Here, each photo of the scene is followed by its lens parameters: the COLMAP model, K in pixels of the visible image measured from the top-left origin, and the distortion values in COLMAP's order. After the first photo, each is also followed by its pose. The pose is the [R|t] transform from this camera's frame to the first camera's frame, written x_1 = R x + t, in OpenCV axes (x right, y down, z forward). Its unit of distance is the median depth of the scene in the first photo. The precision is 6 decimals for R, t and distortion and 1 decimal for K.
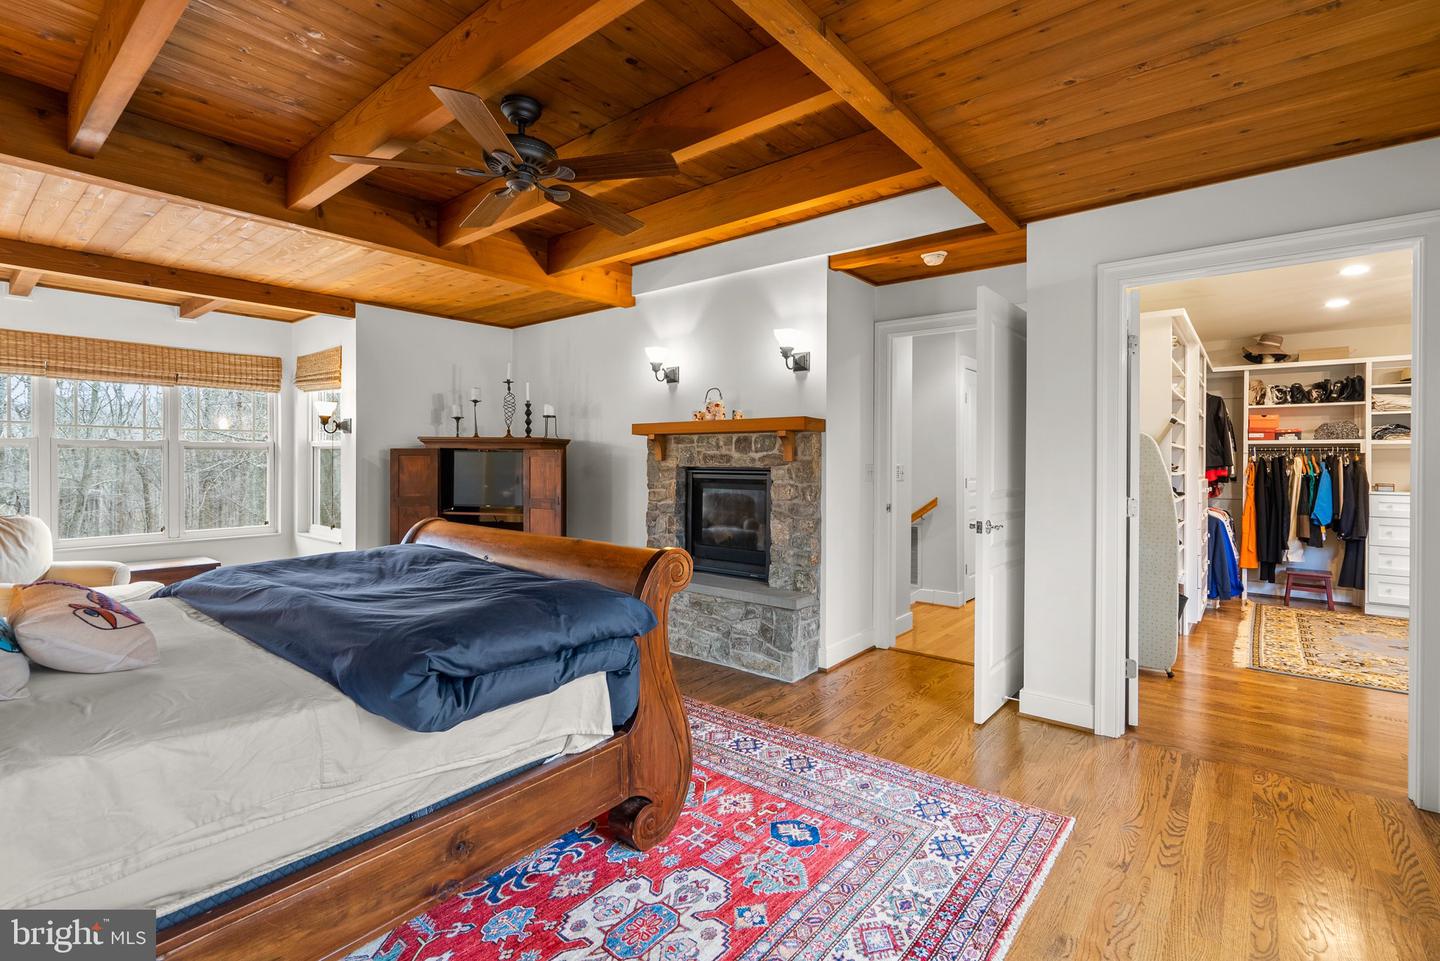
lens RADIAL K [[659.7, 0, 716.4], [0, 659.7, 465.3], [0, 0, 1]] dist [-0.004331, 0.002392]
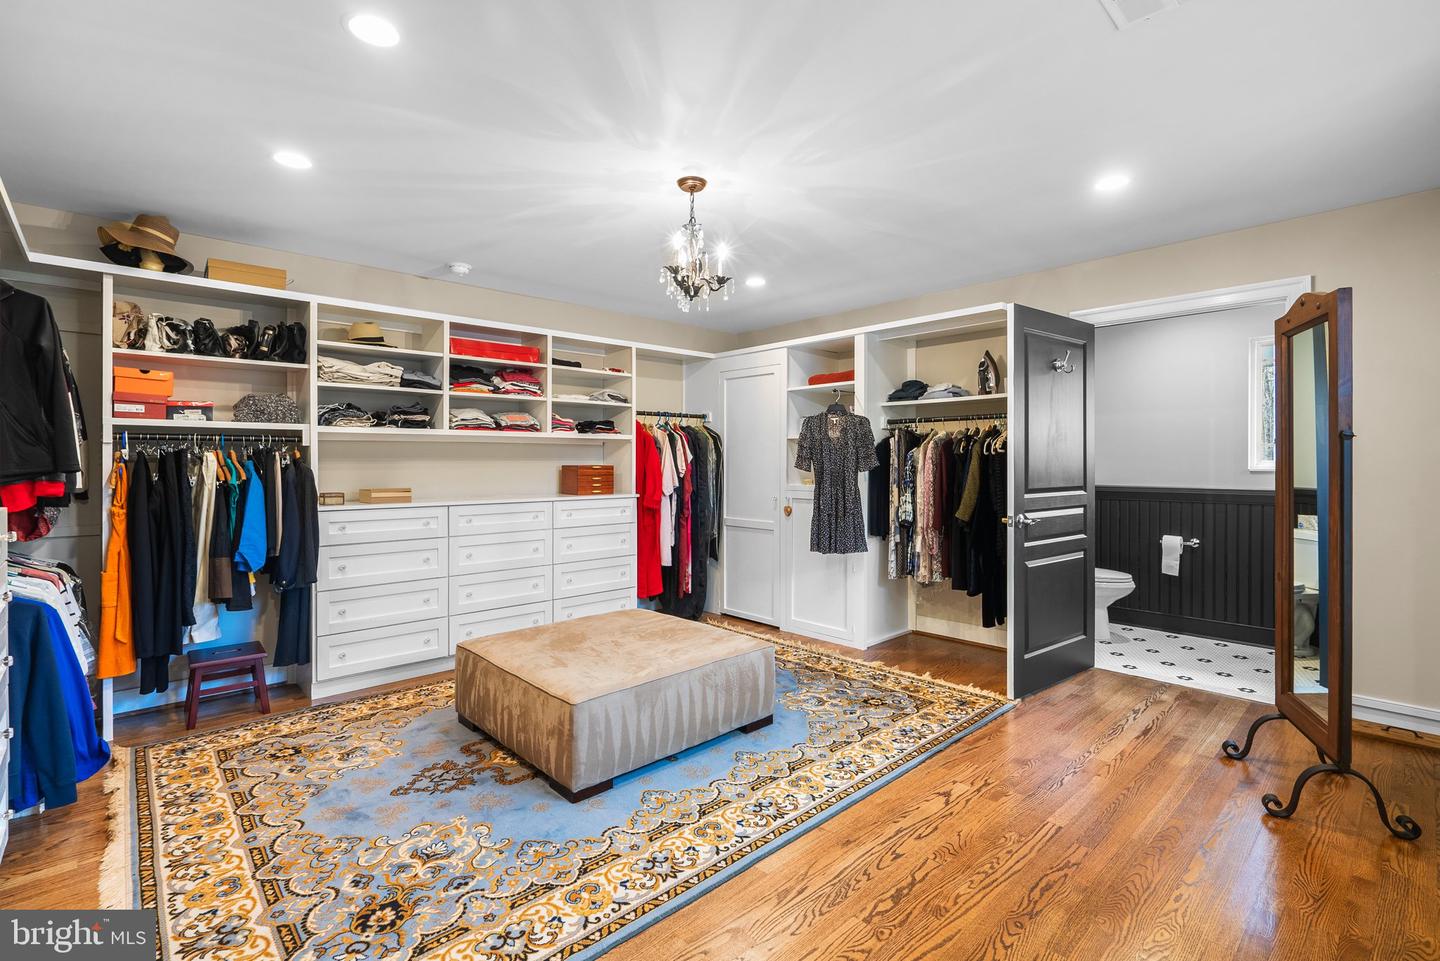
lens RADIAL K [[659.7, 0, 718.4], [0, 659.7, 458.5], [0, 0, 1]] dist [-0.004331, 0.002392]
pose [[0.133708, -0.002641, 0.991017, 0.388936], [0.008350, 0.999964, 0.001538, -0.003934], [-0.990986, 0.008069, 0.133725, 0.496880]]
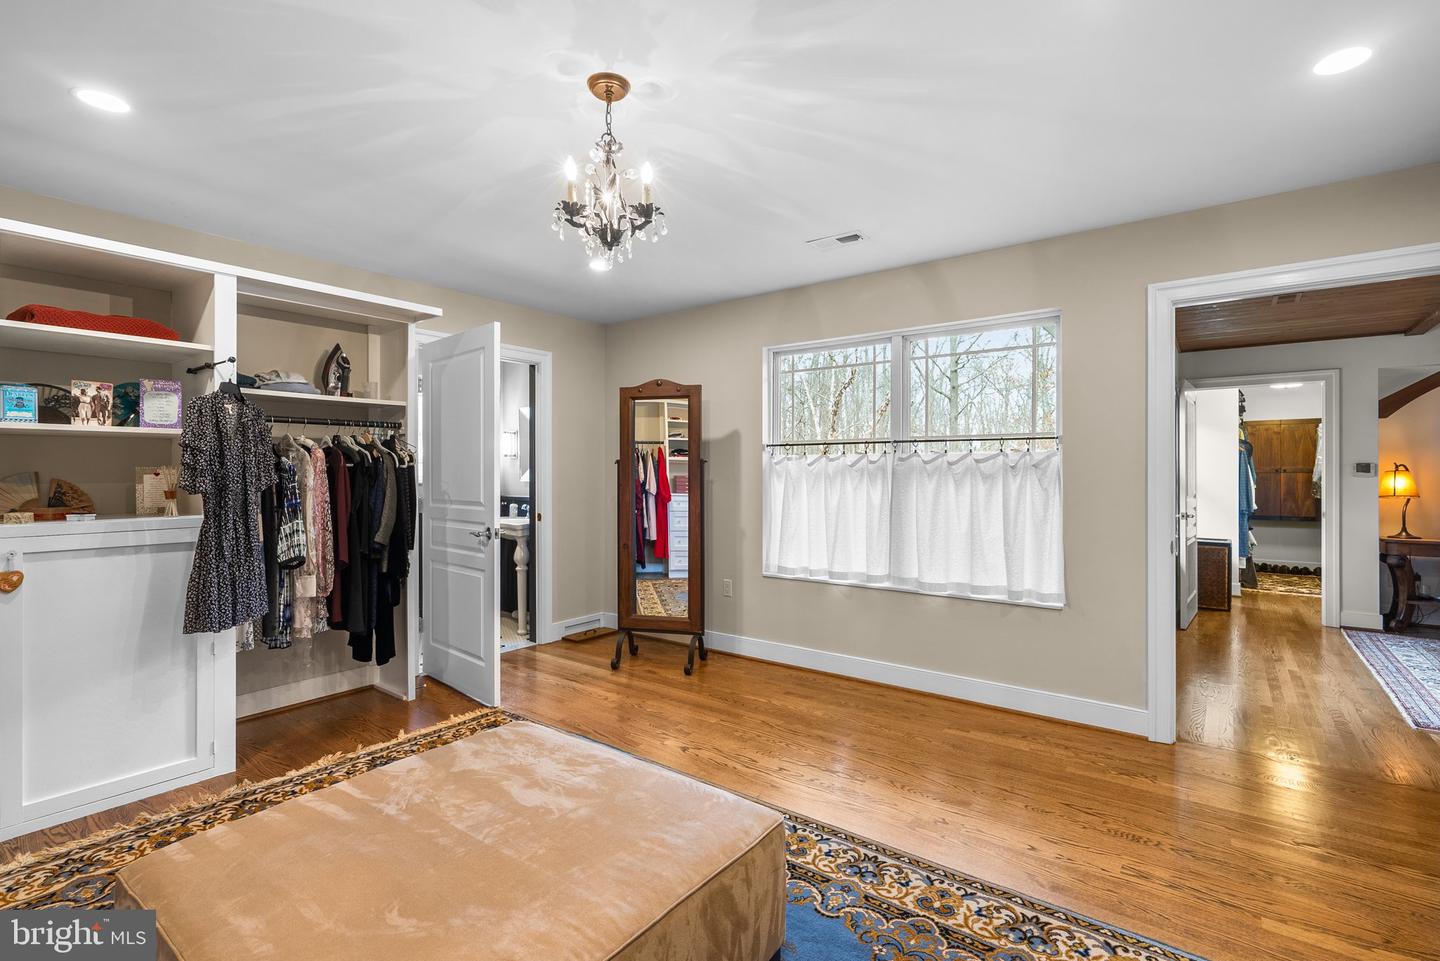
lens RADIAL K [[659.7, 0, 717.1], [0, 659.7, 477.0], [0, 0, 1]] dist [-0.004331, 0.002392]
pose [[-0.999341, -0.004689, -0.035999, 1.163871], [-0.004988, 0.999954, 0.008223, -0.003460], [0.035959, 0.008397, -0.999318, 1.267504]]
